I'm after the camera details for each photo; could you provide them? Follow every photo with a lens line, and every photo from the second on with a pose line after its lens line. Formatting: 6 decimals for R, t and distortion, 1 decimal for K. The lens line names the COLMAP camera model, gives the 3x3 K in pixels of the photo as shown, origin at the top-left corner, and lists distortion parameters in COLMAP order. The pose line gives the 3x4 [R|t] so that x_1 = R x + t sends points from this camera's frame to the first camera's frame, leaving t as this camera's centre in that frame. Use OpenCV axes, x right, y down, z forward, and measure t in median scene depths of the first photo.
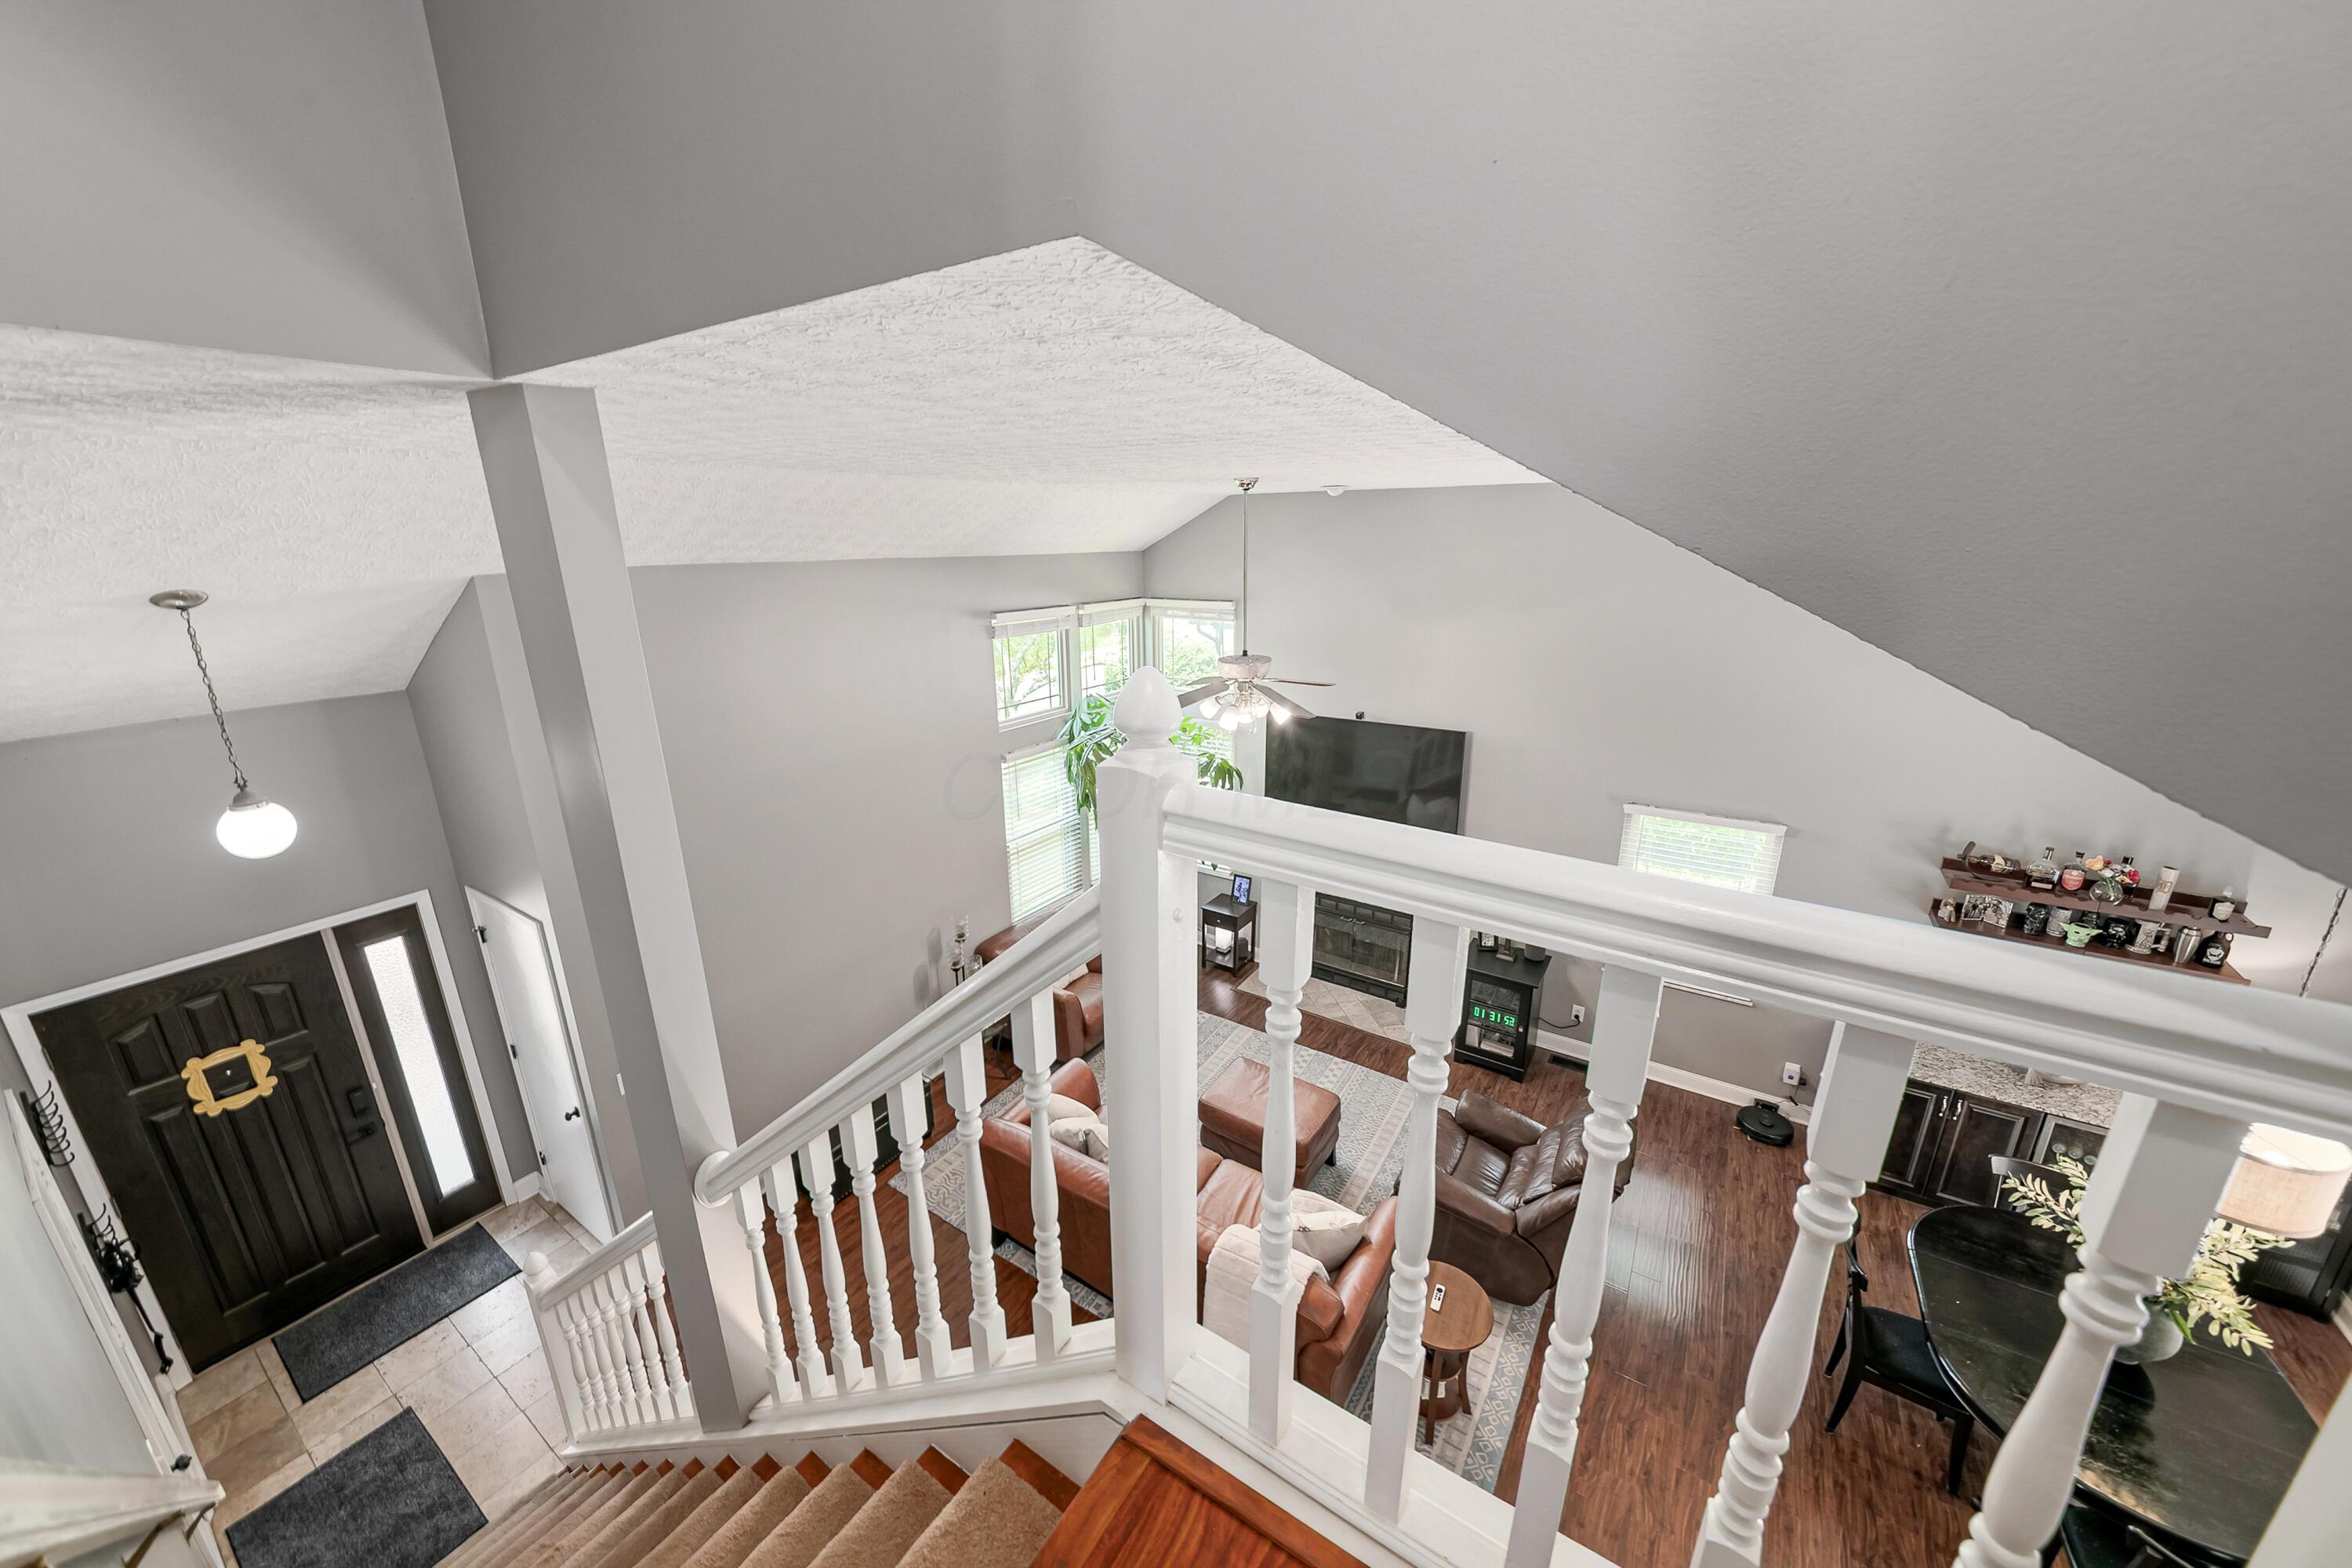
lens RADIAL K [[832.1, 0, 1164.8], [0, 832.1, 769.7], [0, 0, 1]] dist [0.000597, 0.000039]
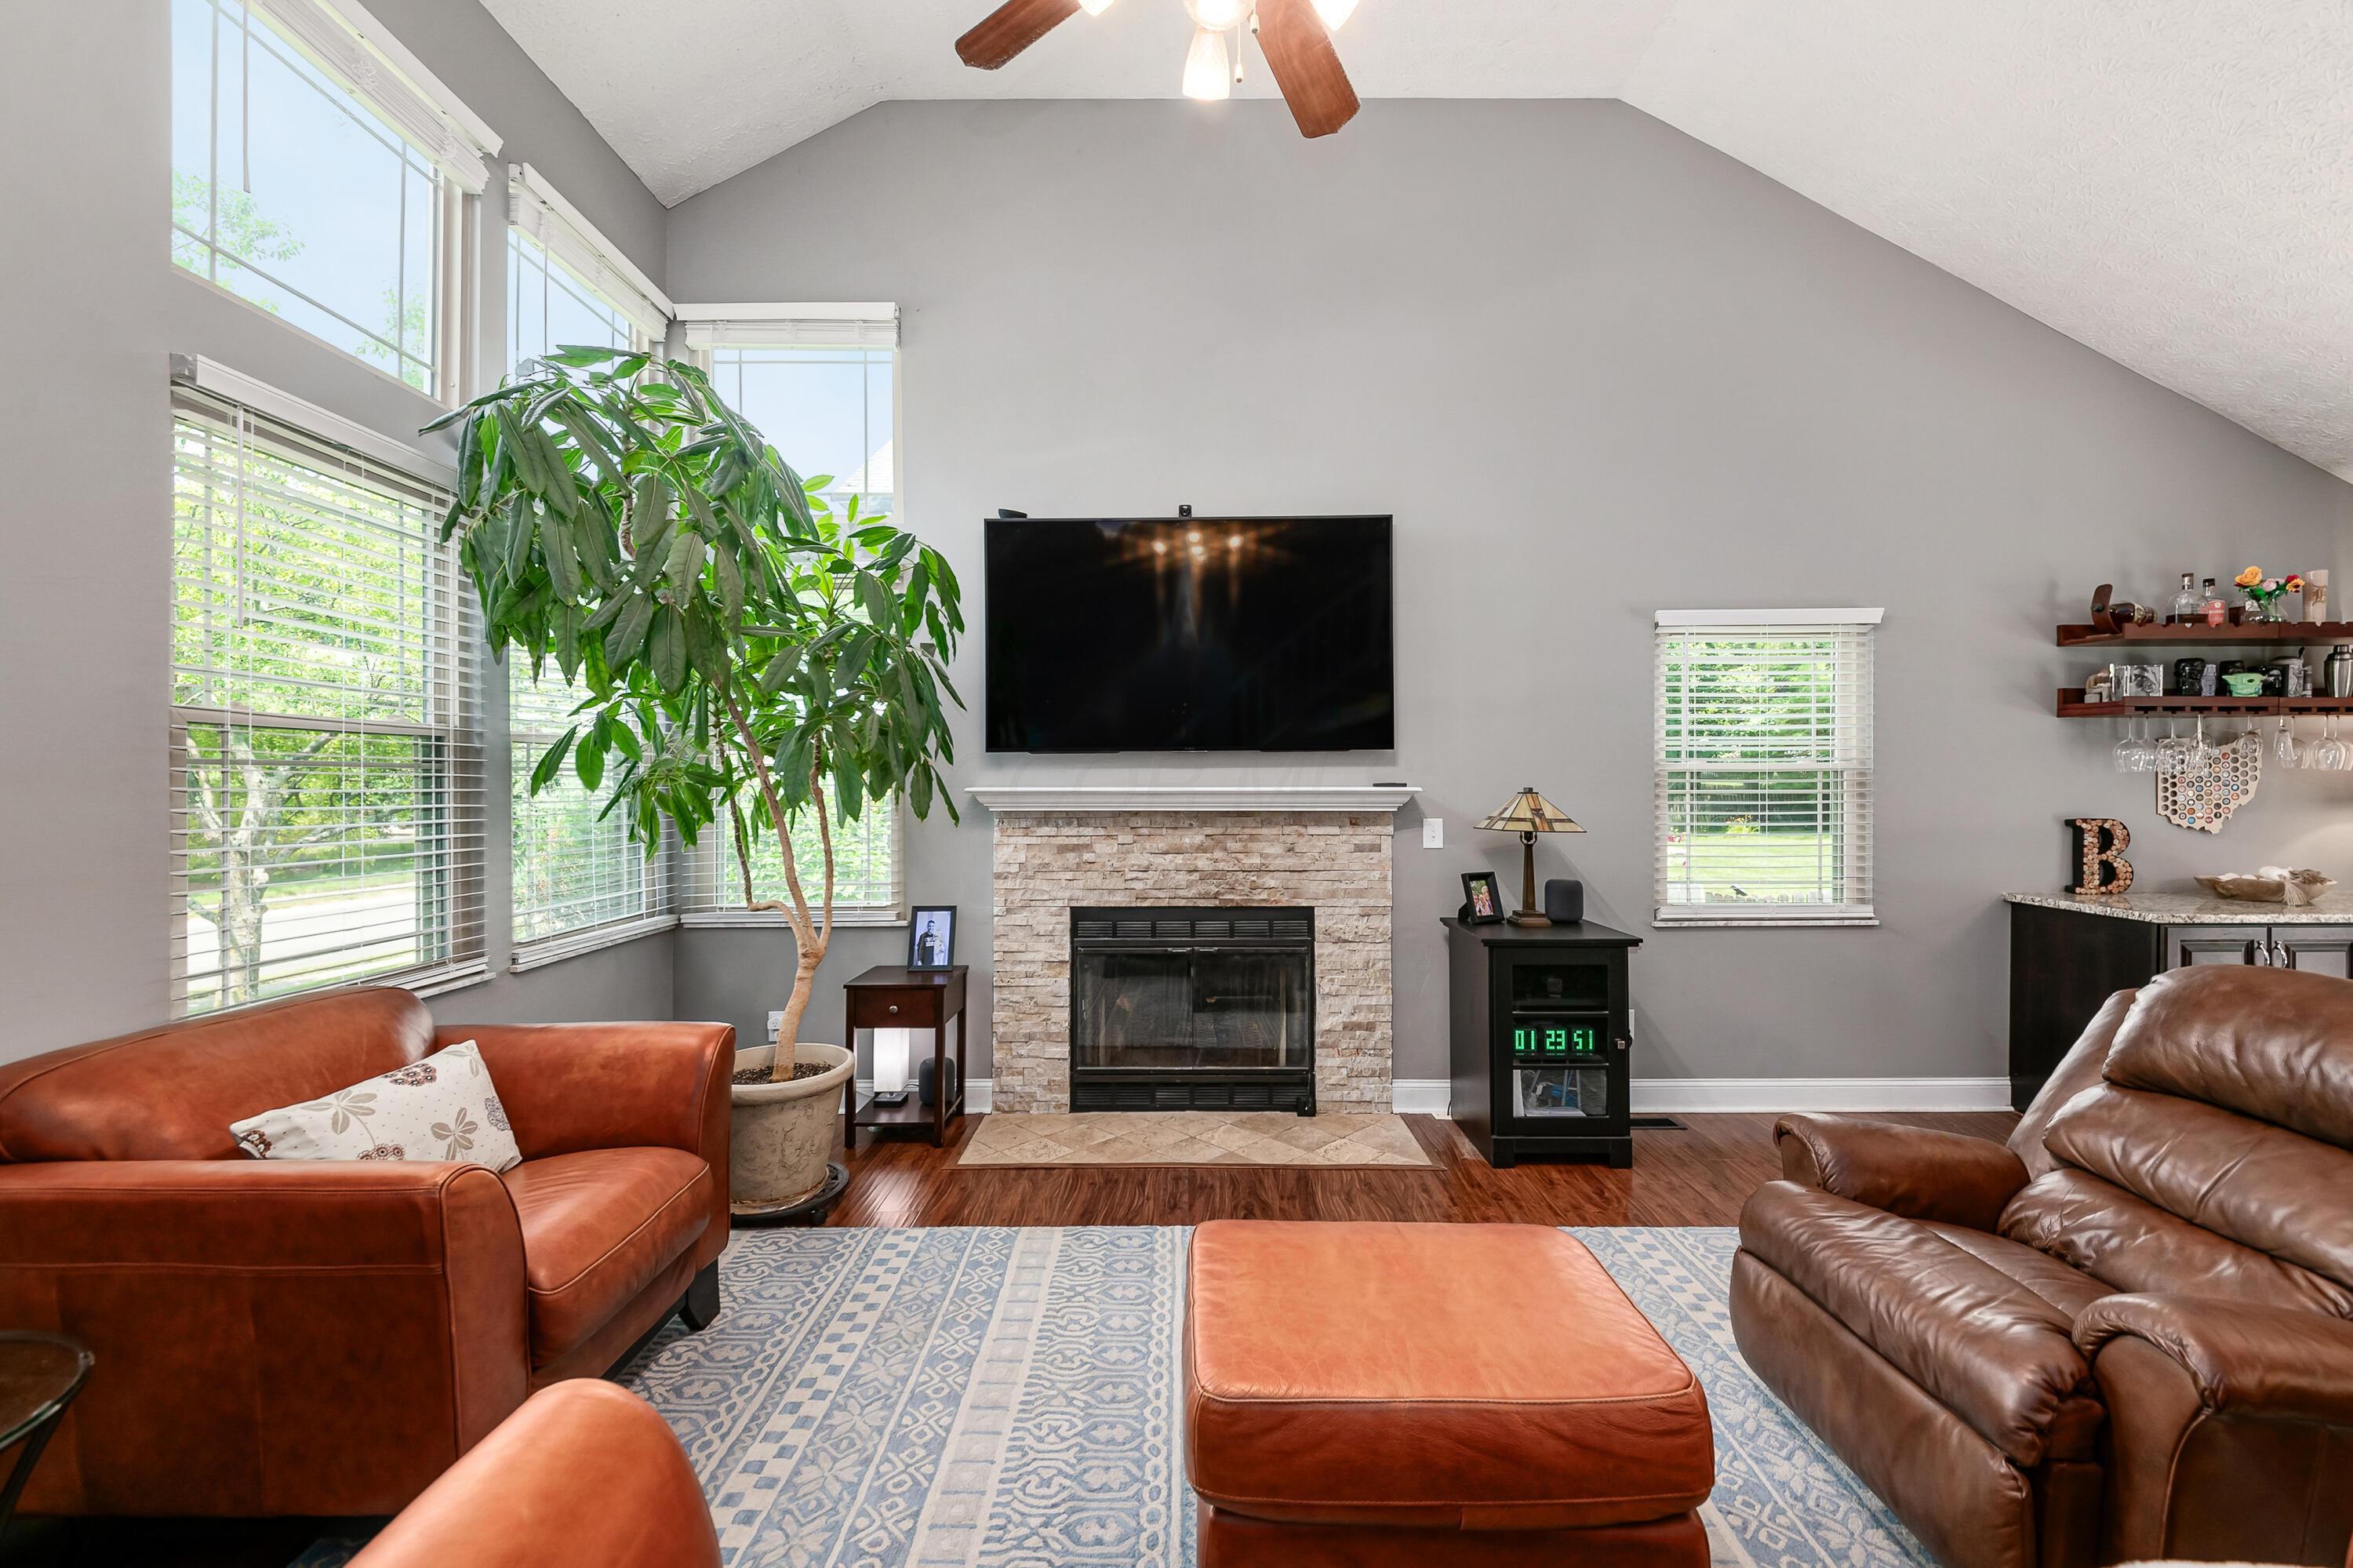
lens RADIAL K [[946.9, 0, 1179.2], [0, 946.9, 774.9], [0, 0, 1]] dist [0.007032, -0.005190]
pose [[0.831232, 0.015481, 0.555711, -0.091129], [0.140047, 0.961542, -0.236269, 0.235564], [-0.537997, 0.274220, 0.797096, 0.606328]]
